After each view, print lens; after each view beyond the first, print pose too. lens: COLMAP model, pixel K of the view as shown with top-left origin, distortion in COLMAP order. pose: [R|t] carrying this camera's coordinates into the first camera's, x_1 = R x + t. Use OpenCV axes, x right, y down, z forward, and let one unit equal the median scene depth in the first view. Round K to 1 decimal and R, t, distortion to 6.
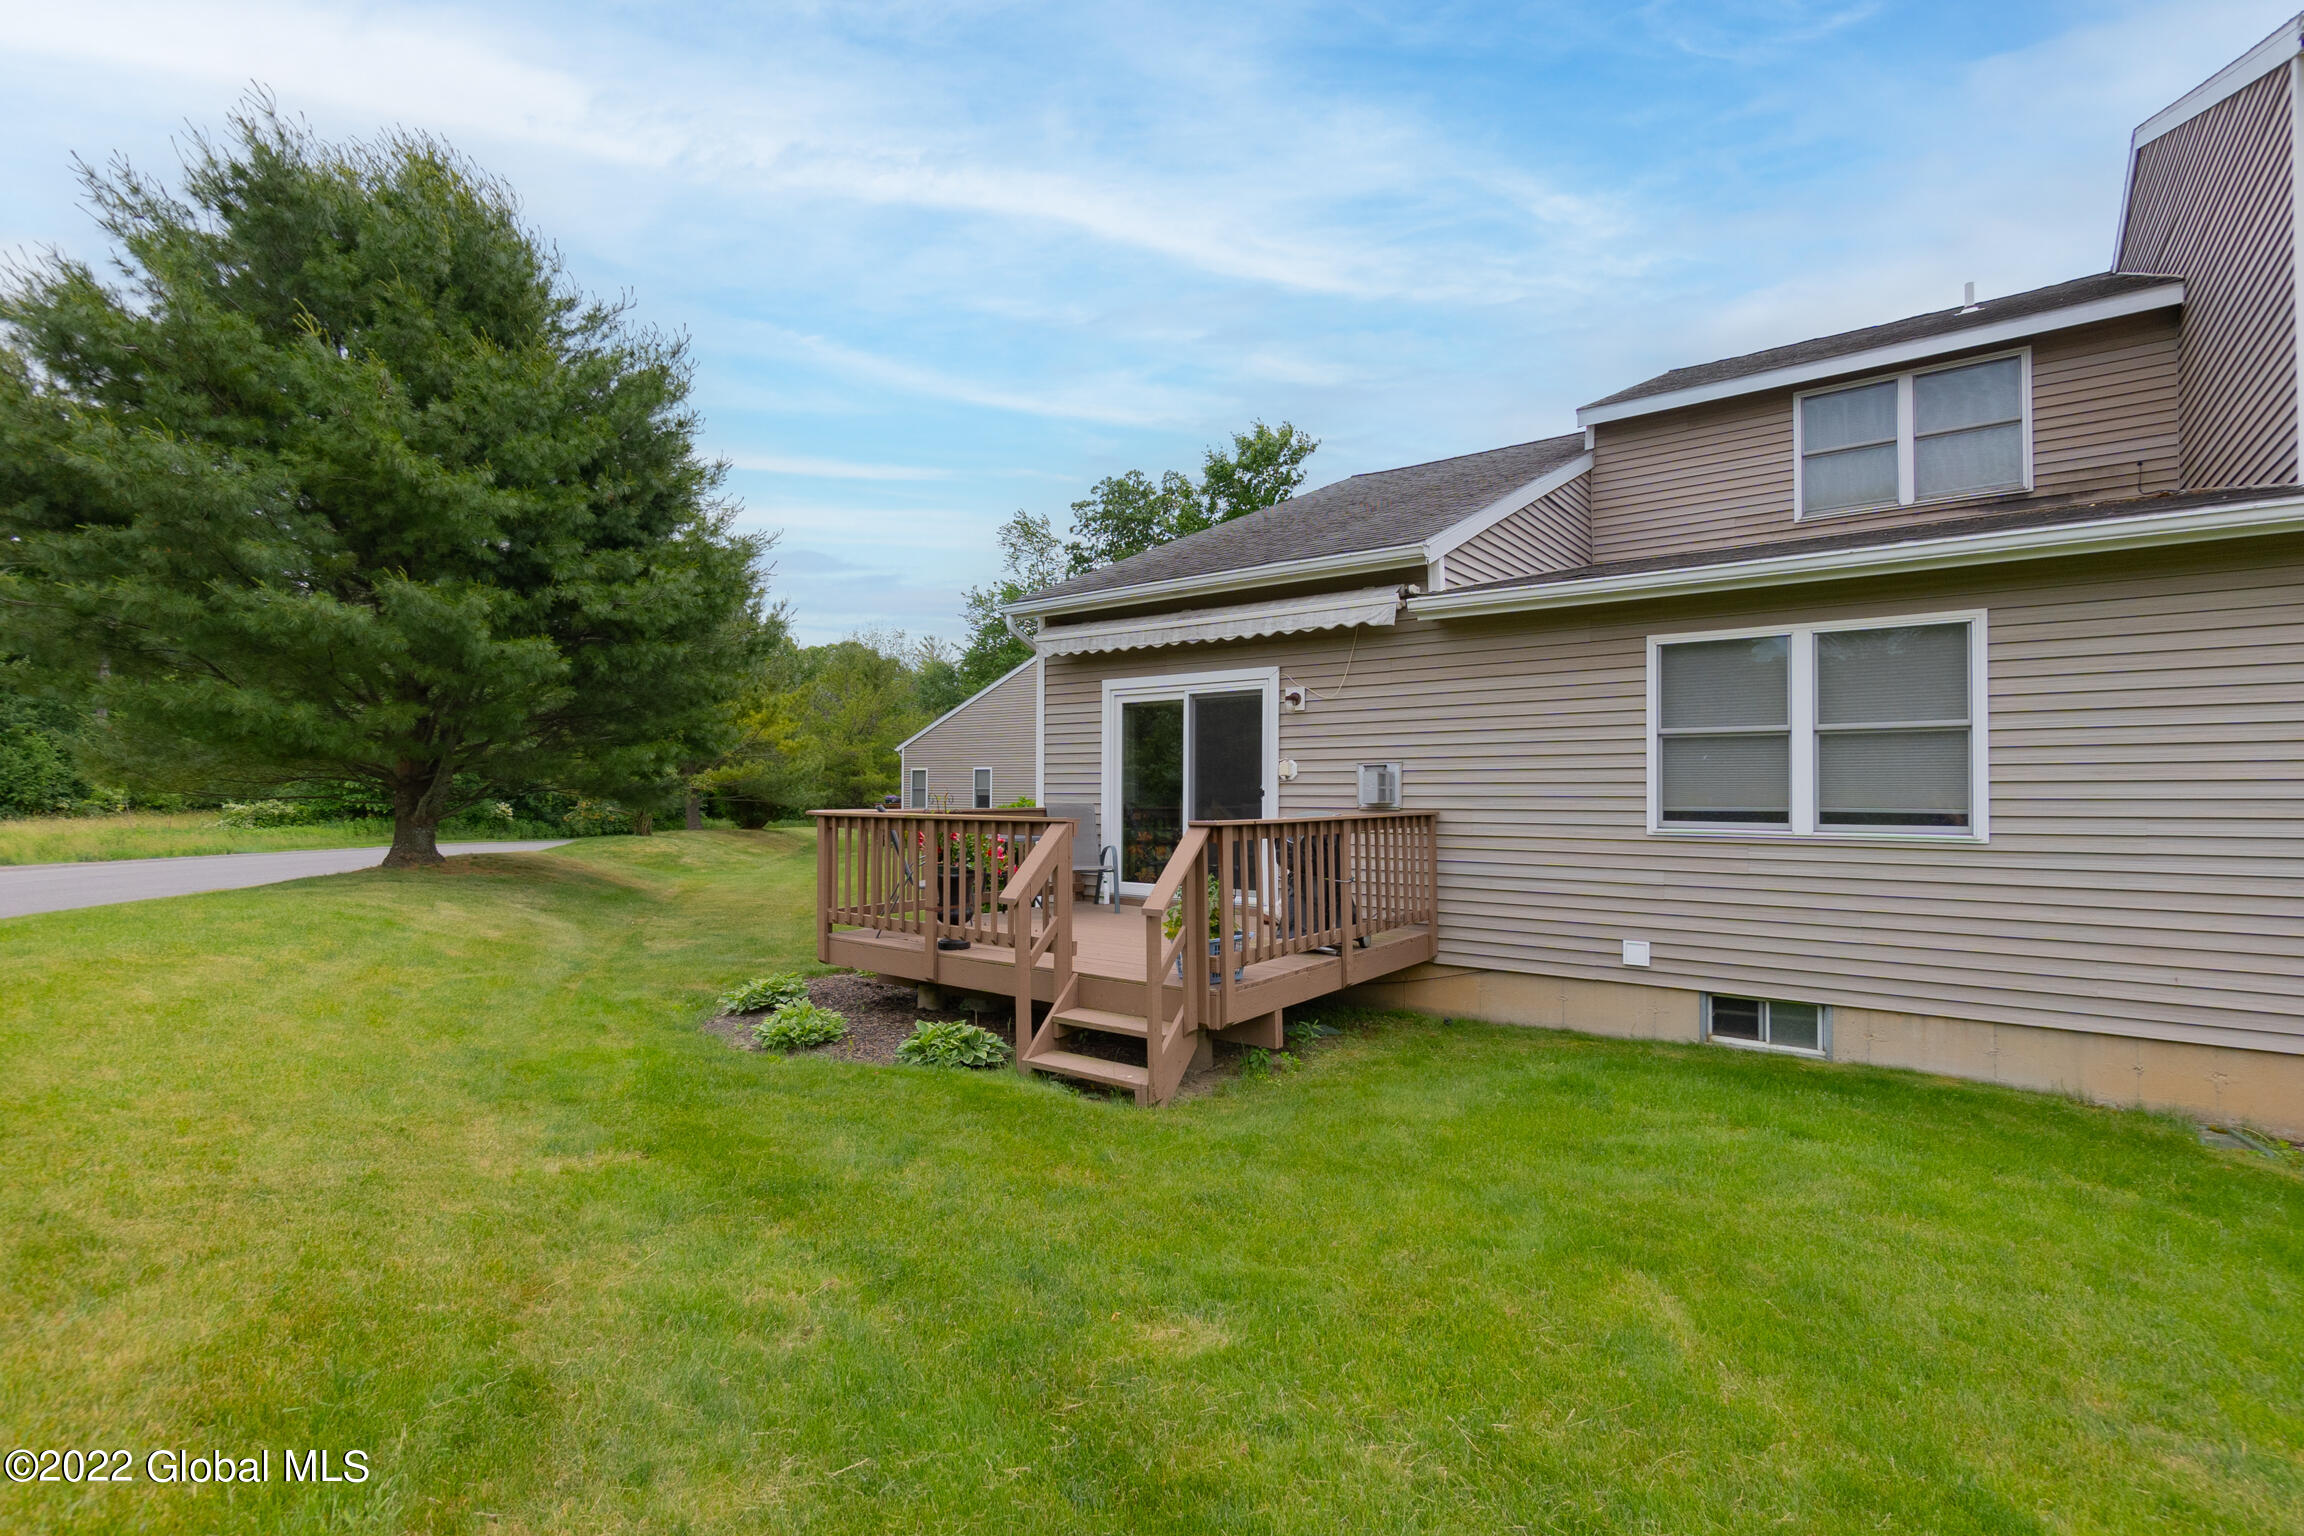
lens RADIAL K [[1006.1, 0, 1159.5], [0, 1006.1, 779.8], [0, 0, 1]] dist [-0.010041, 0.000670]
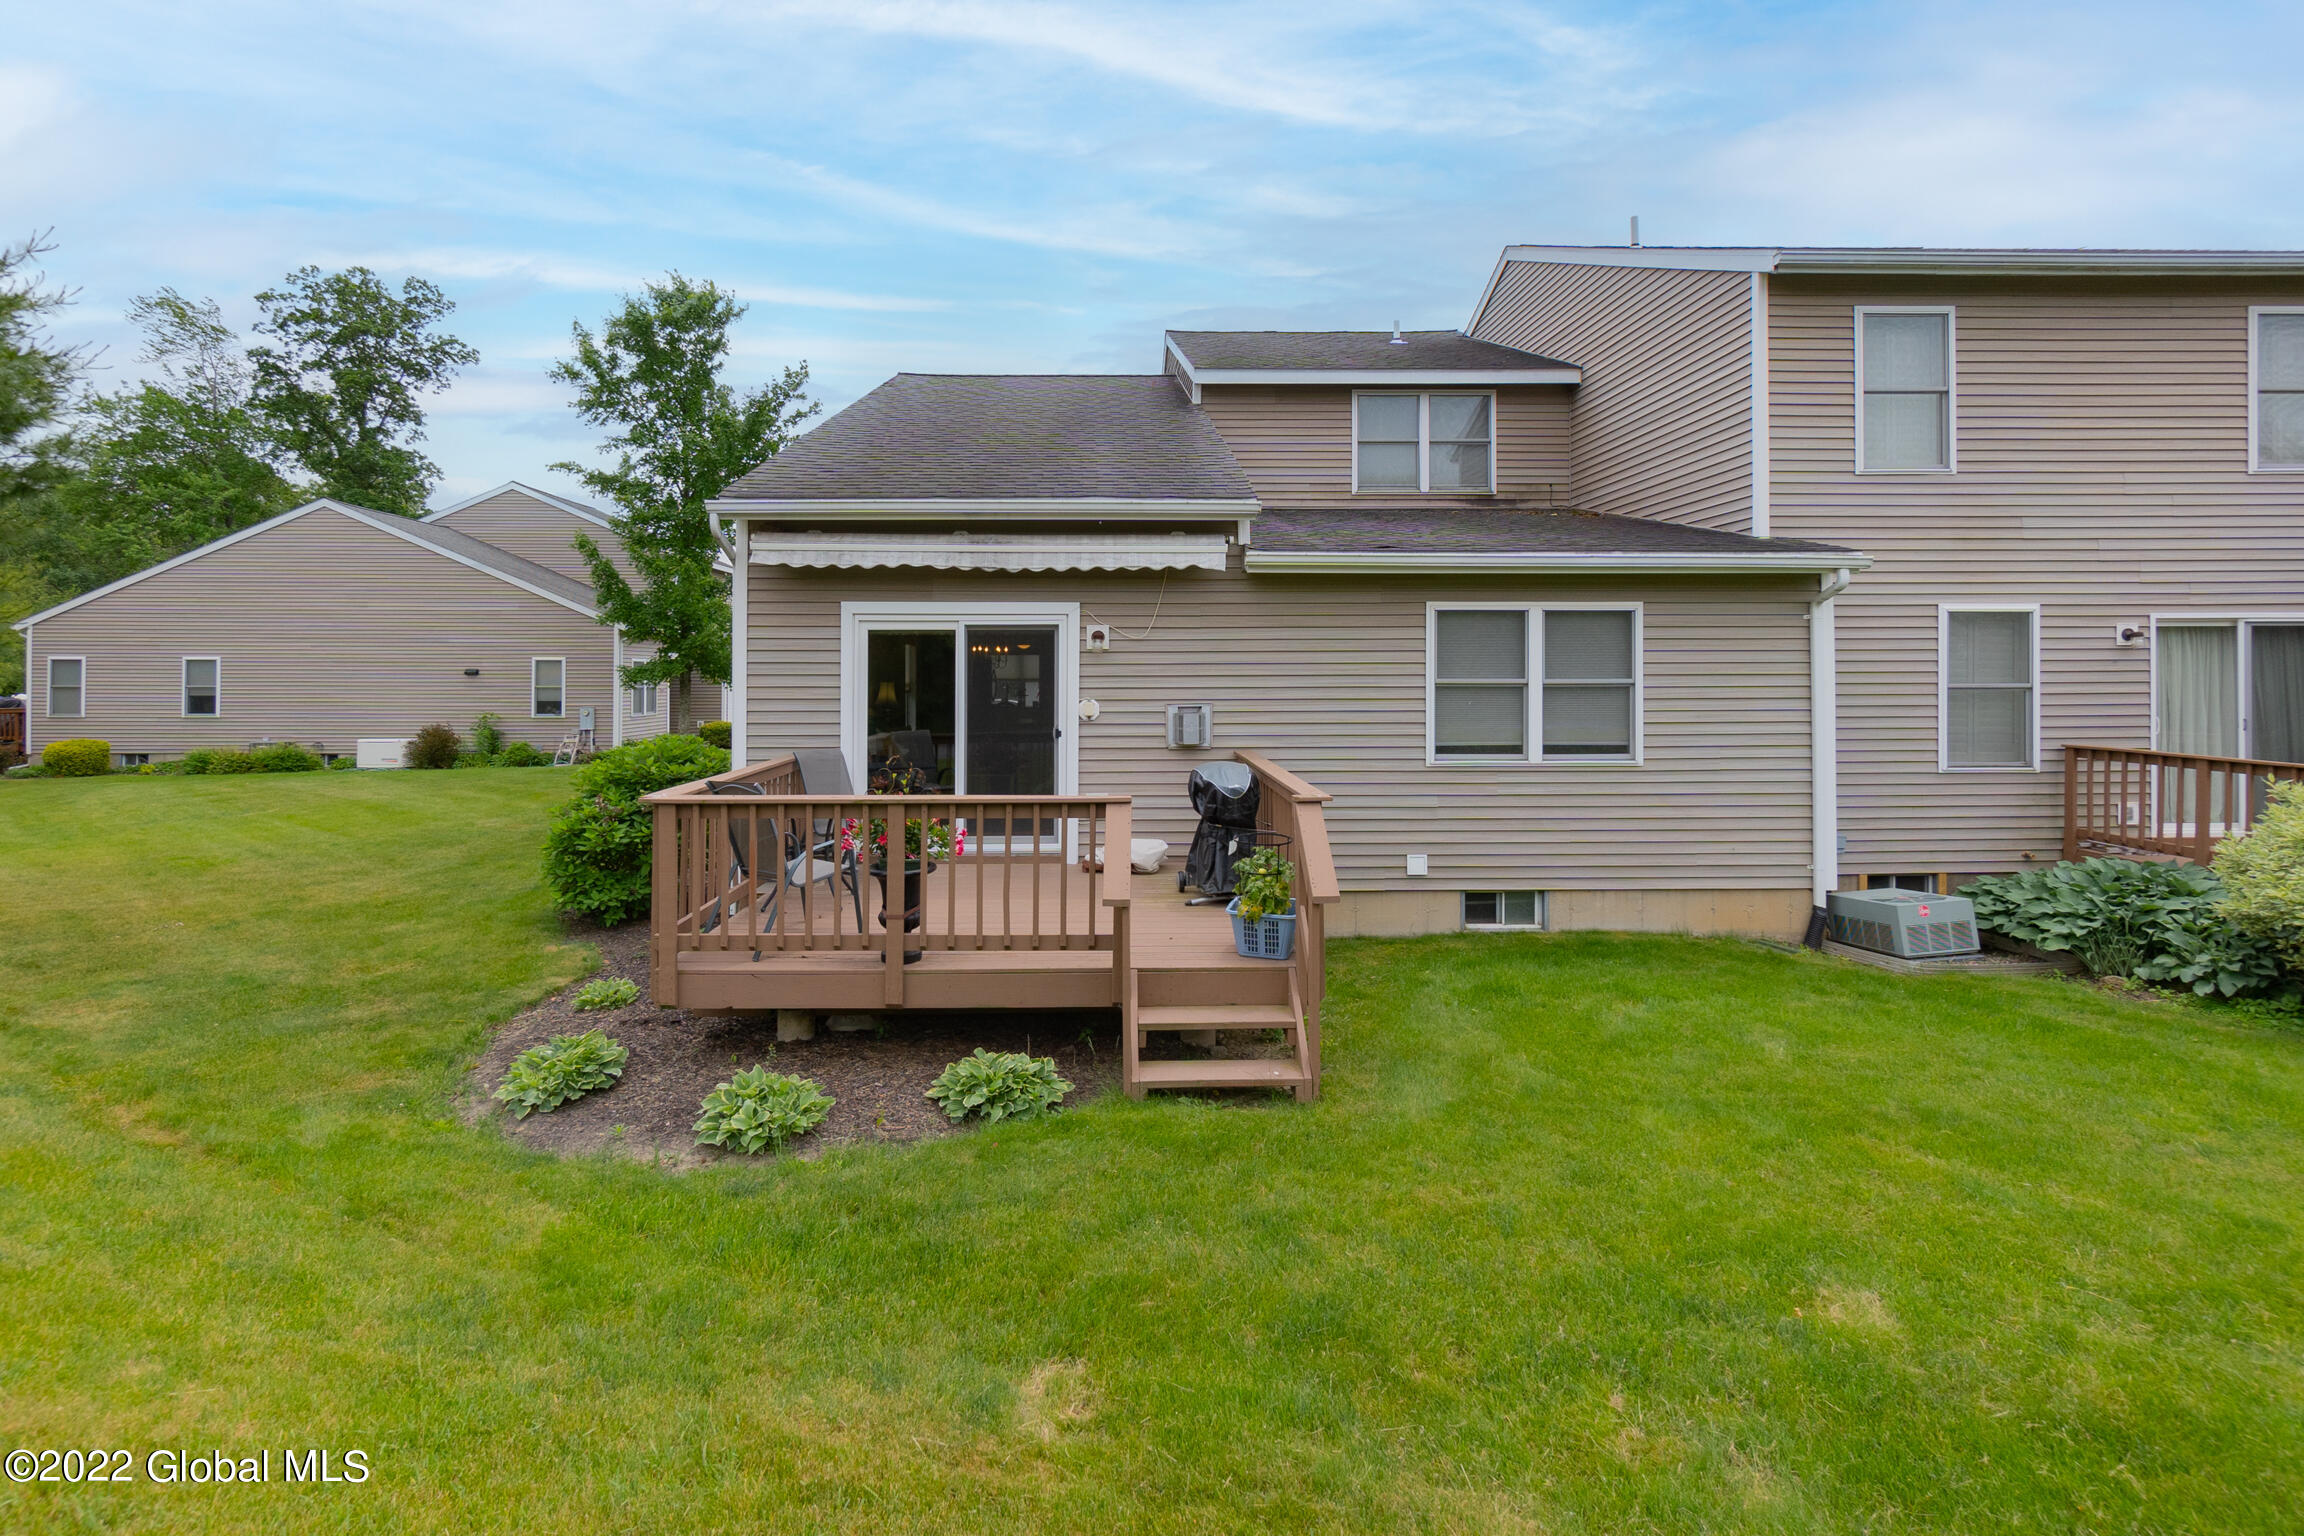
lens RADIAL K [[1006.1, 0, 1173.6], [0, 1006.1, 660.3], [0, 0, 1]] dist [-0.010041, 0.000670]
pose [[0.795067, 0.007605, 0.606474, -0.493644], [-0.003897, 0.999965, -0.007430, -0.062862], [-0.606509, 0.003544, 0.795069, 0.219943]]
